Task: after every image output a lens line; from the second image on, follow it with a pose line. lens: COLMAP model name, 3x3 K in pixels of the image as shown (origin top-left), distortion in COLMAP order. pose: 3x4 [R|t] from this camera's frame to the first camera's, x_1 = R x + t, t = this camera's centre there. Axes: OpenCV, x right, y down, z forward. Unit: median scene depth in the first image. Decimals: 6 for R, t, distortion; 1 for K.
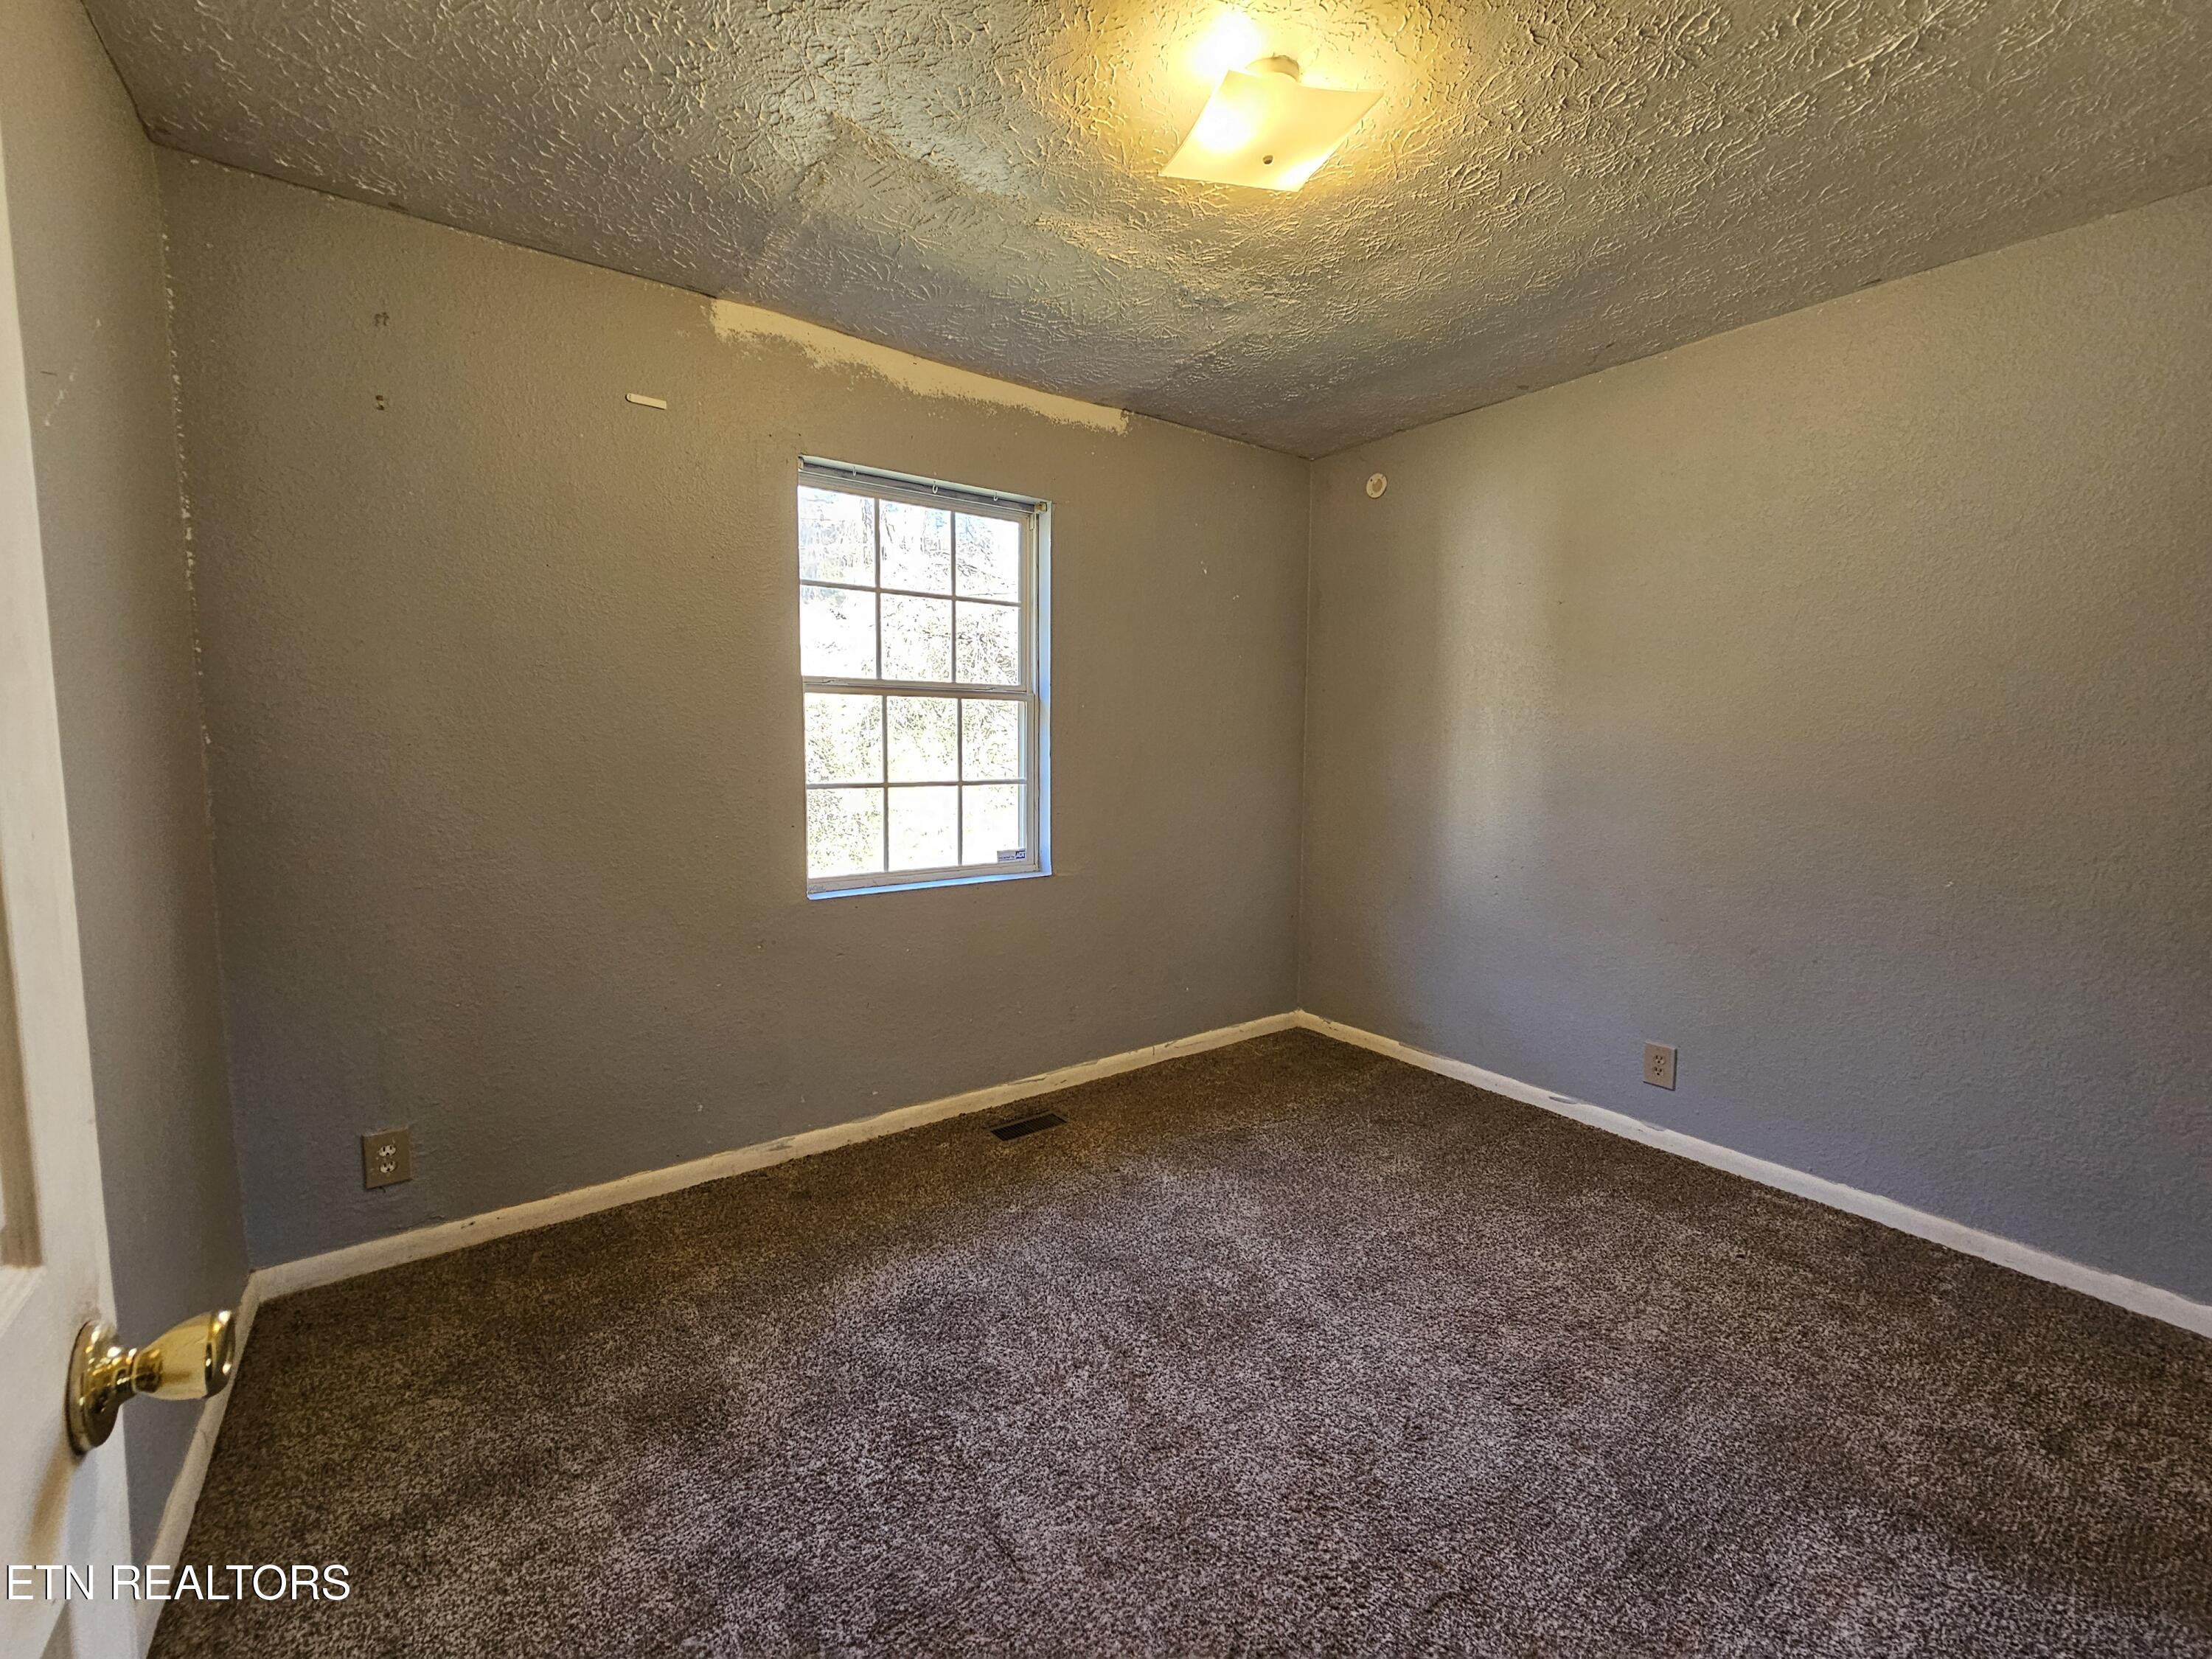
lens RADIAL K [[905.9, 0, 1097.0], [0, 905.9, 835.8], [0, 0, 1]] dist [0.006671, -0.001851]
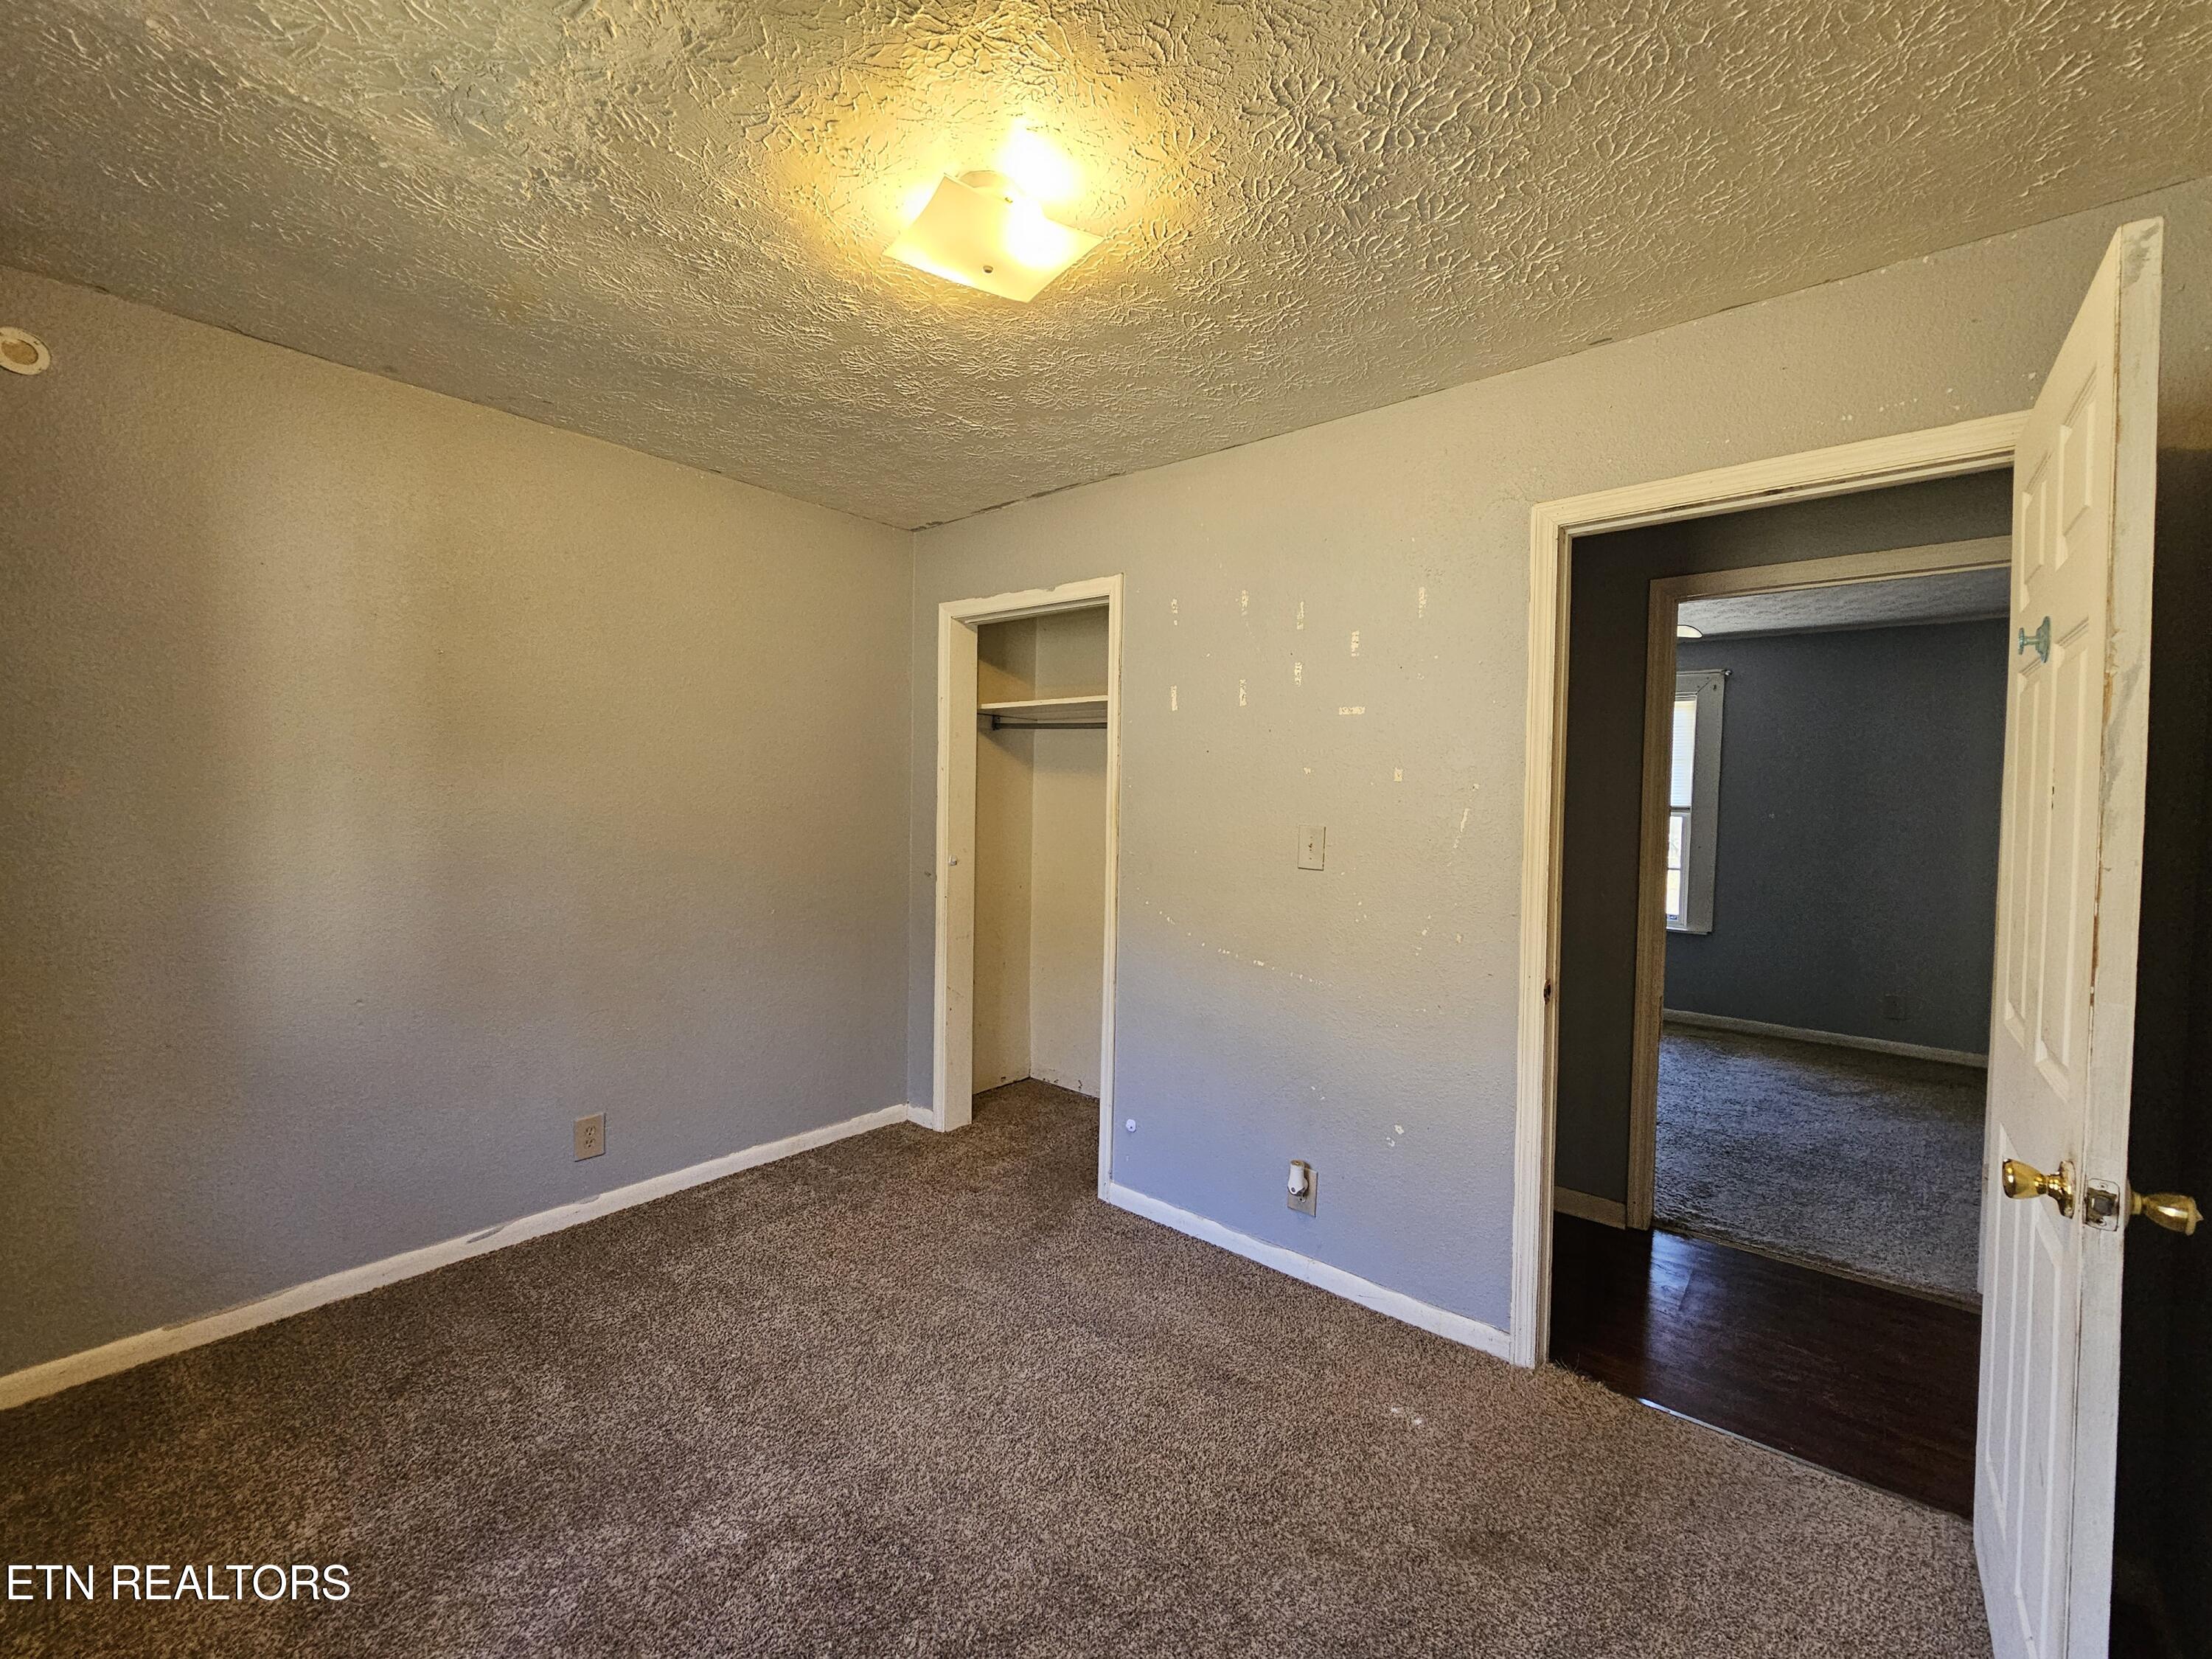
lens RADIAL K [[905.9, 0, 1095.6], [0, 905.9, 819.8], [0, 0, 1]] dist [0.006671, -0.001851]
pose [[-0.246426, -0.031509, 0.968649, -0.489404], [0.083145, 0.995099, 0.053522, -0.104454], [-0.965588, 0.093728, -0.242599, 0.687465]]
